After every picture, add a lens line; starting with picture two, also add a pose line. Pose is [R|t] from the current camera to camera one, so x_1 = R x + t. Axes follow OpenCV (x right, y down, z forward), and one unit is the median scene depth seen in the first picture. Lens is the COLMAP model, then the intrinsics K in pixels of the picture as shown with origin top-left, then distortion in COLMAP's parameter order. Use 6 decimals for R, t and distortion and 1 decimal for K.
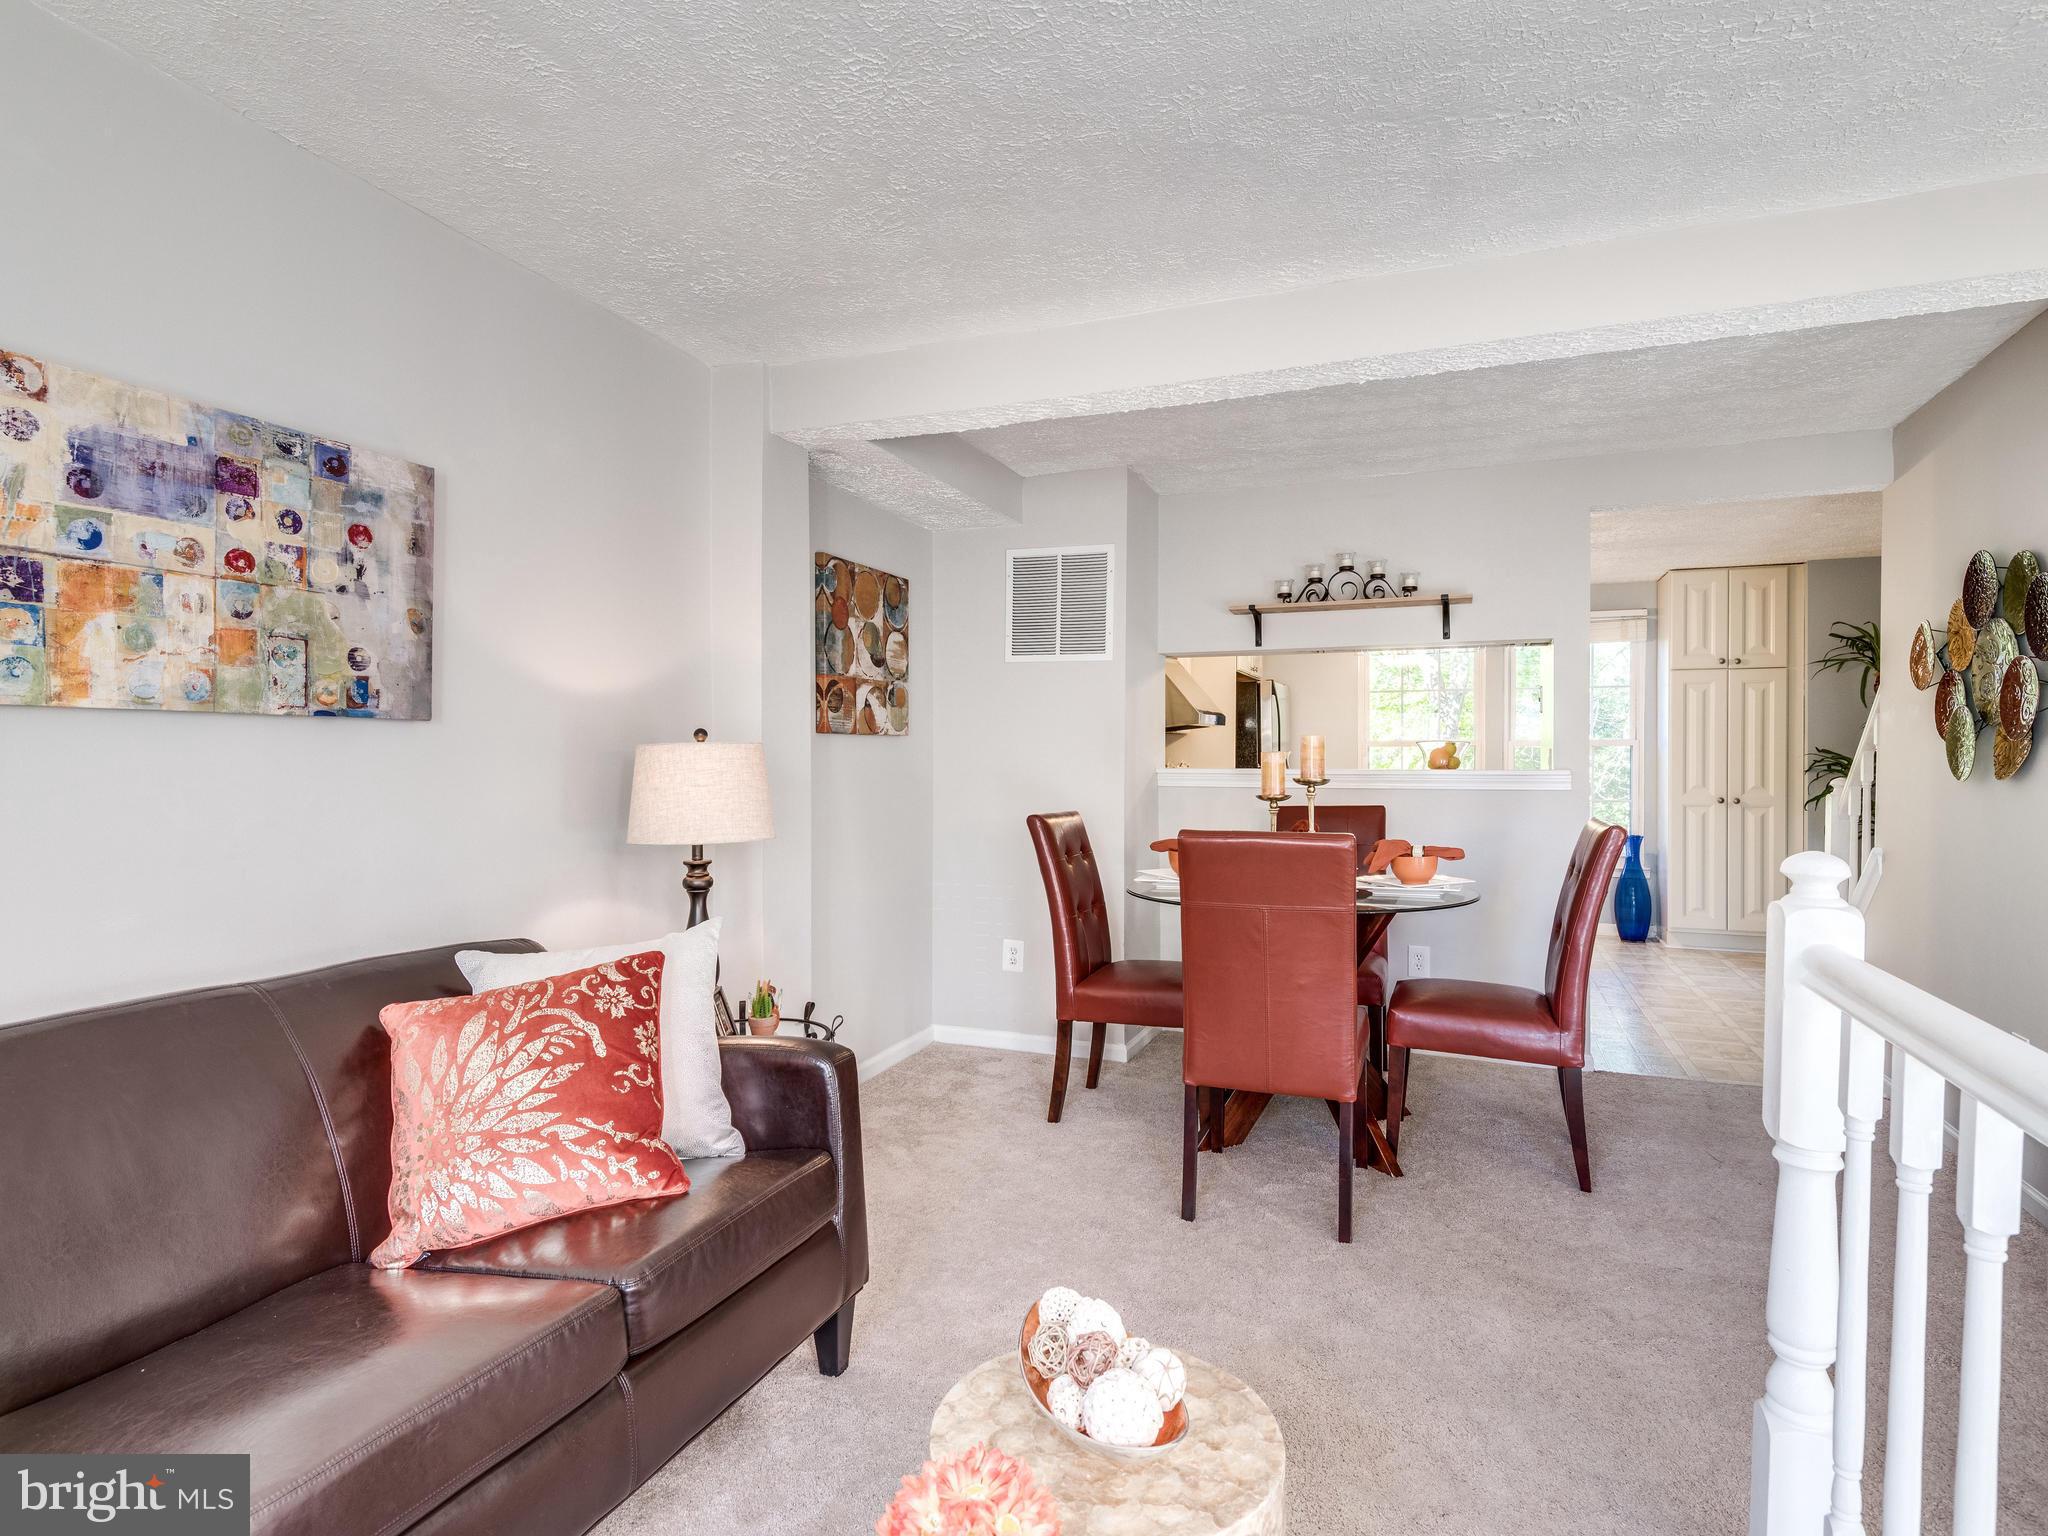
lens RADIAL K [[1103.3, 0, 1027.7], [0, 1103.3, 763.8], [0, 0, 1]] dist [0.026741, -0.022236]
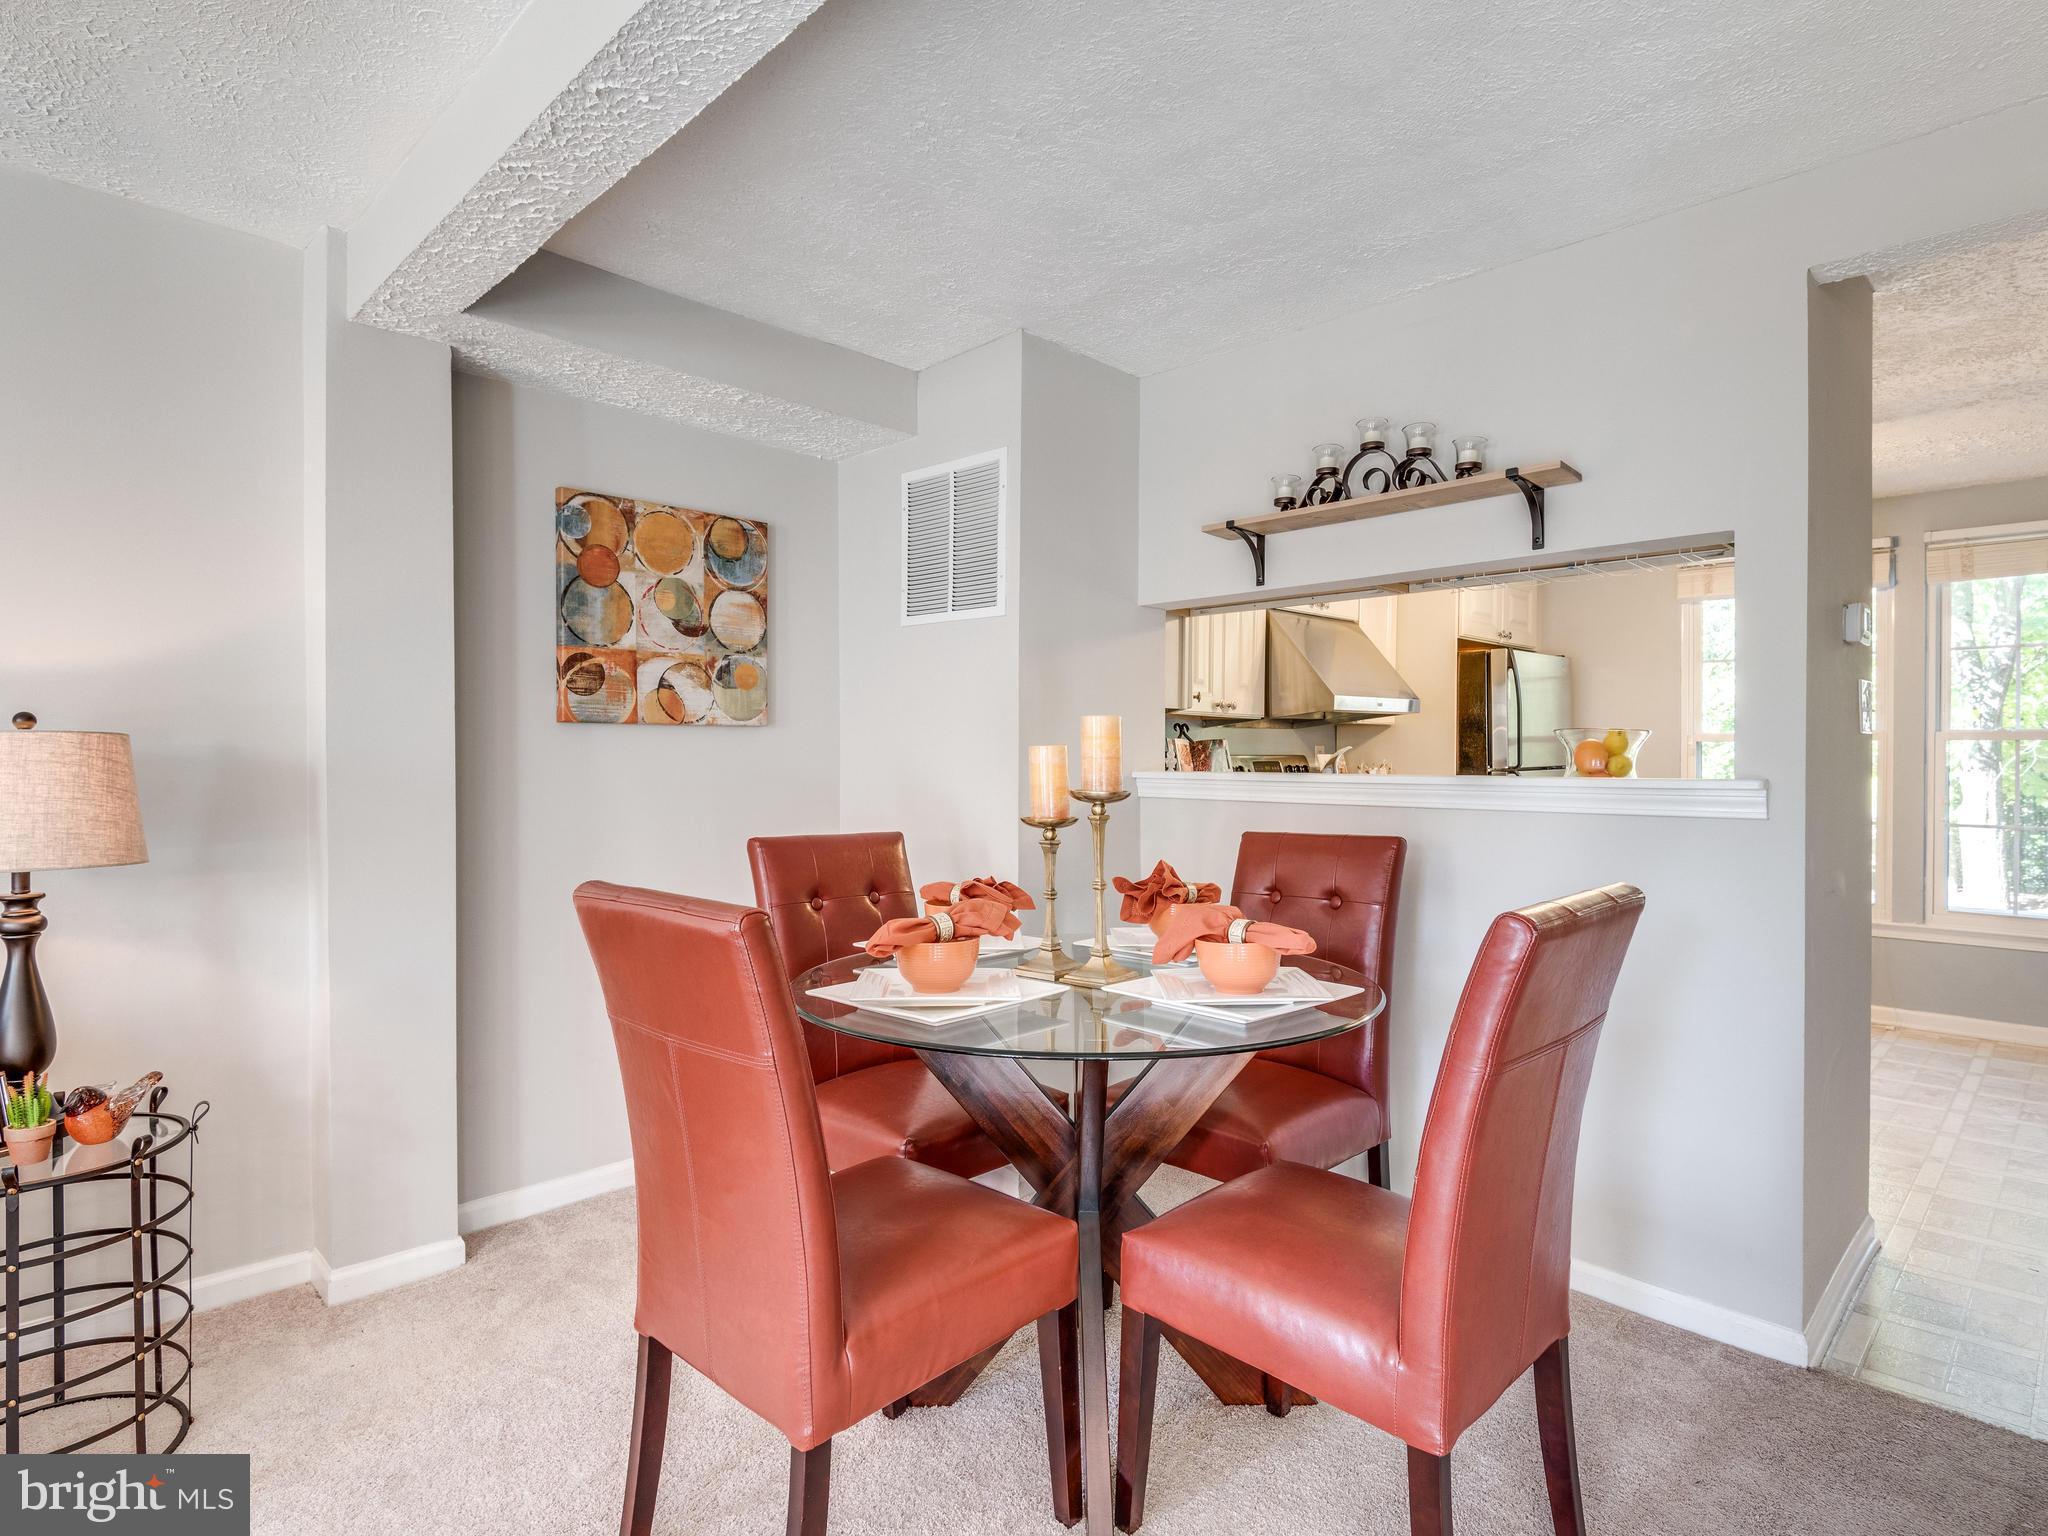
lens RADIAL K [[1103.3, 0, 1024.3], [0, 1103.3, 755.8], [0, 0, 1]] dist [0.026741, -0.022236]
pose [[0.913827, 0.002130, -0.406098, 0.374664], [-0.005631, 0.999957, -0.007425, -0.000496], [0.406065, 0.009072, 0.913799, 0.379133]]
